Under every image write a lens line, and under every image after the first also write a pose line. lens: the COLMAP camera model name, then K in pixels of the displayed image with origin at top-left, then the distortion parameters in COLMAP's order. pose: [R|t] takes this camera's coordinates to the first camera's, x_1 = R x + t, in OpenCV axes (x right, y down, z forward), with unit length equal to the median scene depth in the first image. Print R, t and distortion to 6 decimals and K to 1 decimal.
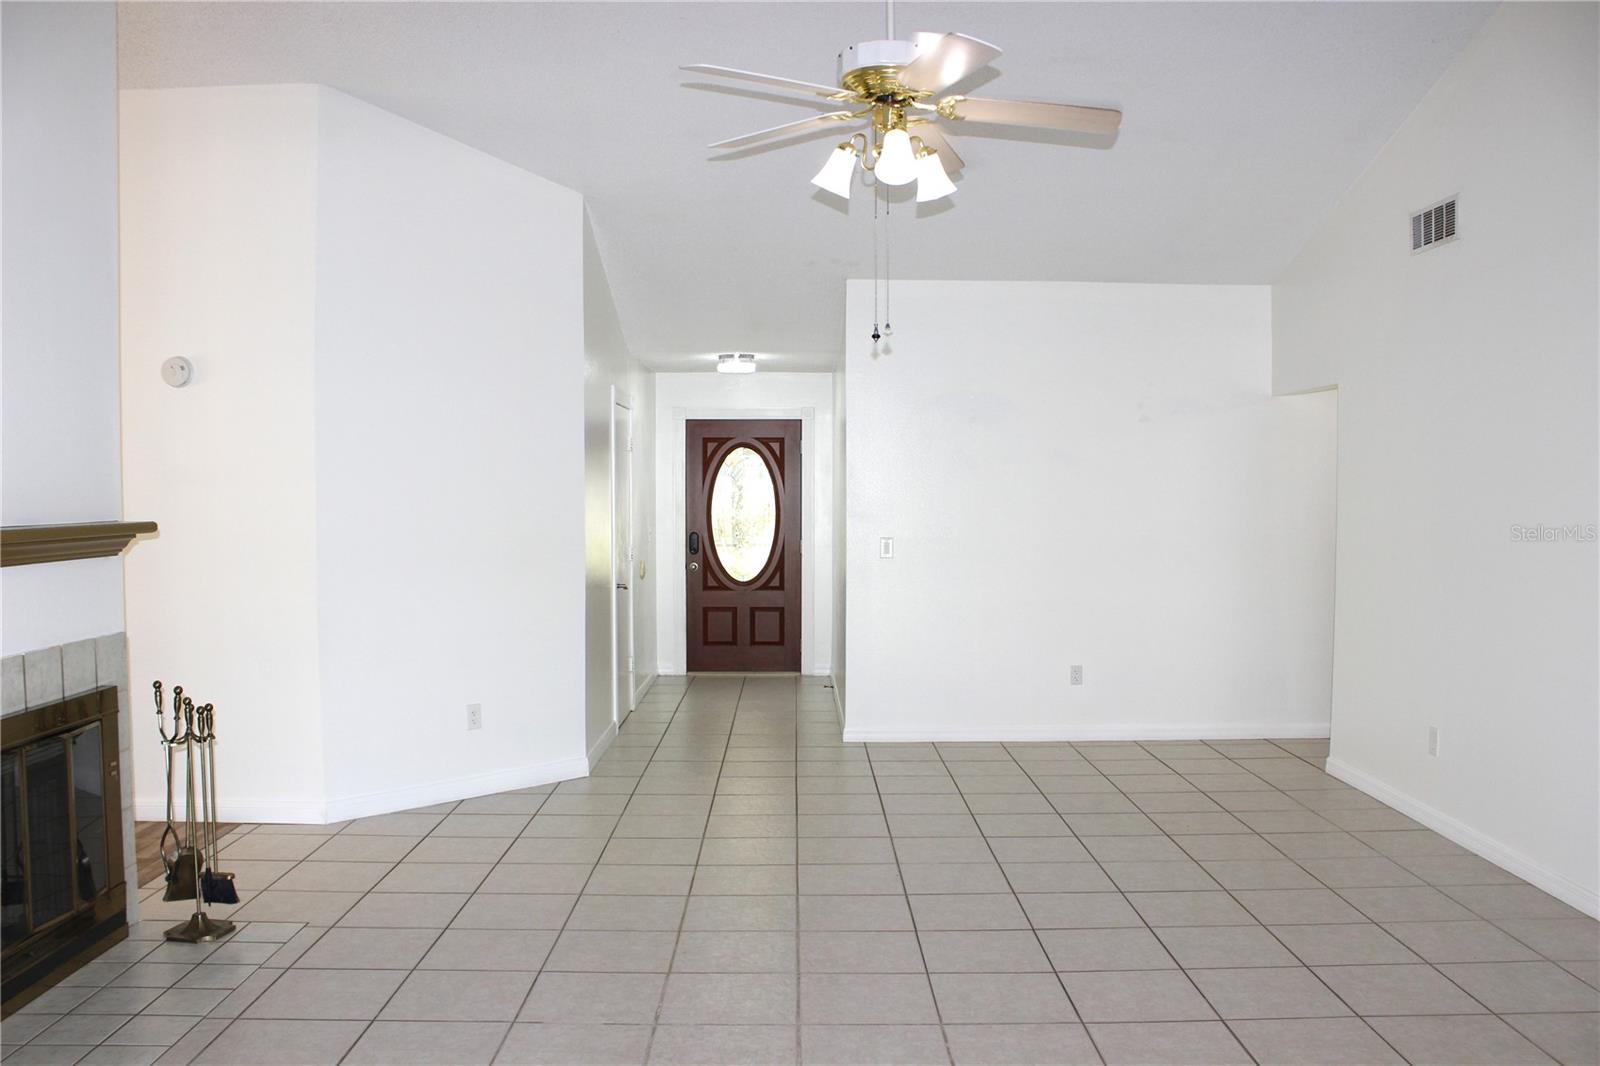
lens RADIAL K [[1322.1, 0, 799.1], [0, 1322.1, 564.6], [0, 0, 1]] dist [-0.166280, 0.129355]
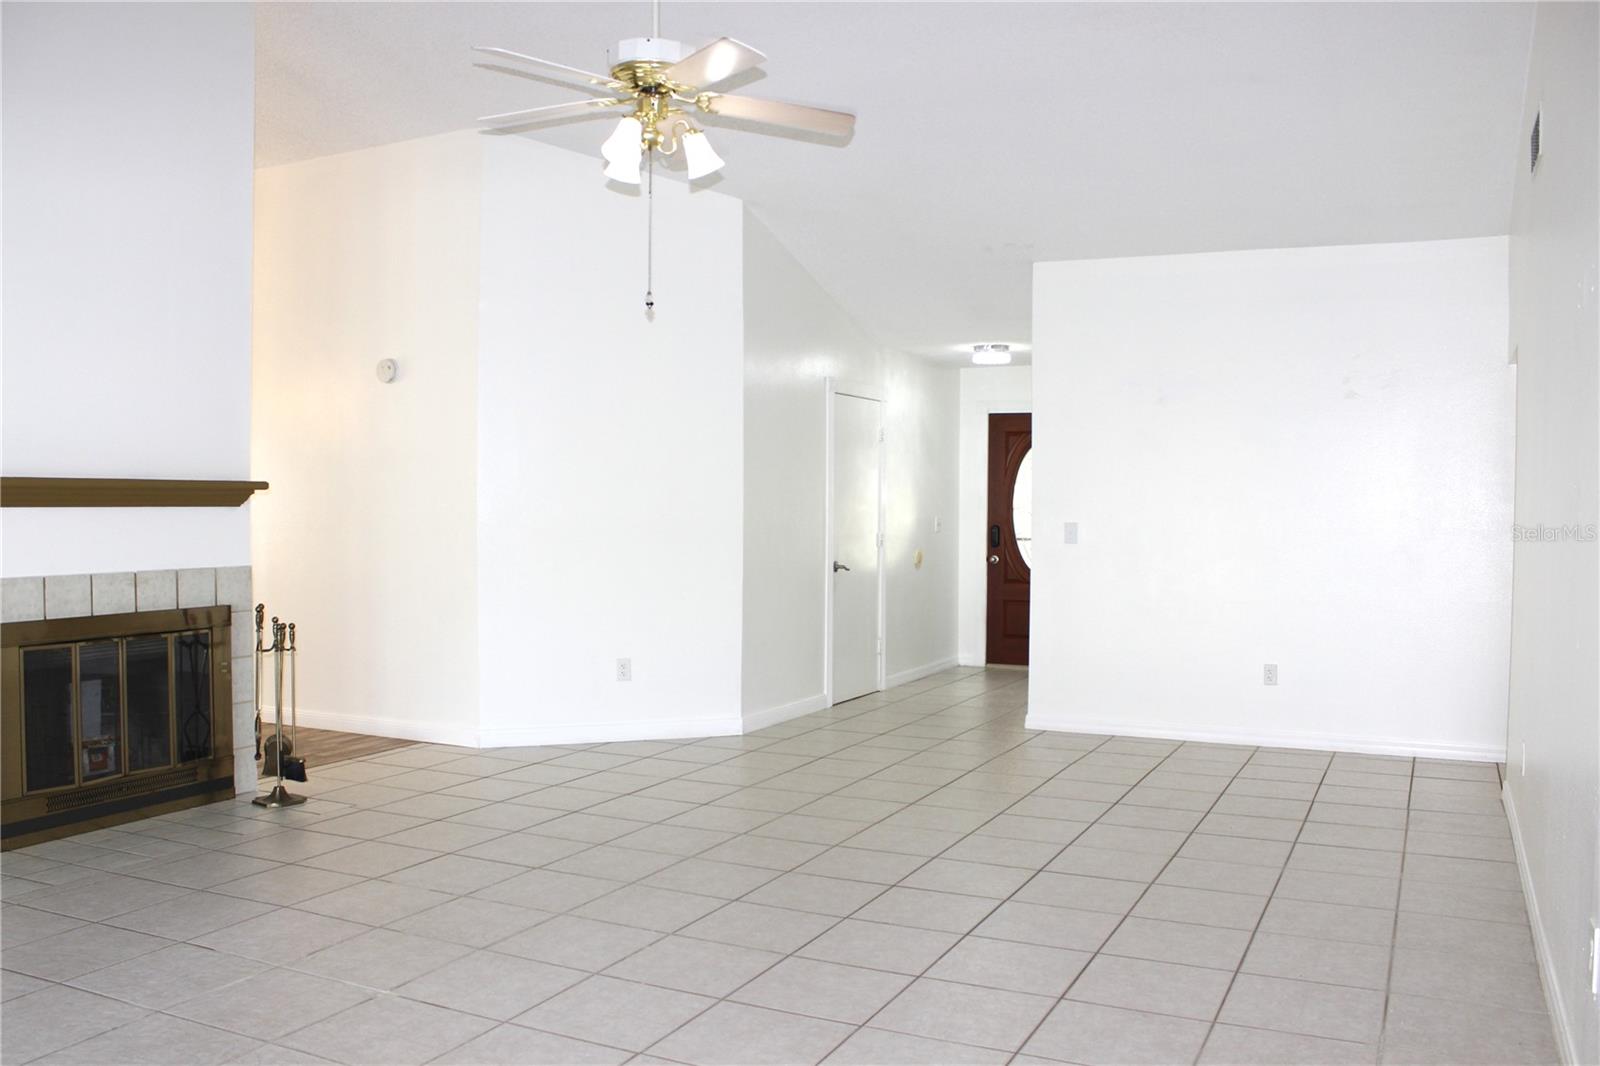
lens RADIAL K [[1344.6, 0, 798.3], [0, 1344.6, 554.7], [0, 0, 1]] dist [-0.164808, 0.141506]
pose [[0.898788, 0.022282, -0.437817, 0.486251], [-0.031866, 0.999386, -0.014554, 0.037111], [0.437224, 0.027032, 0.898946, 0.032195]]
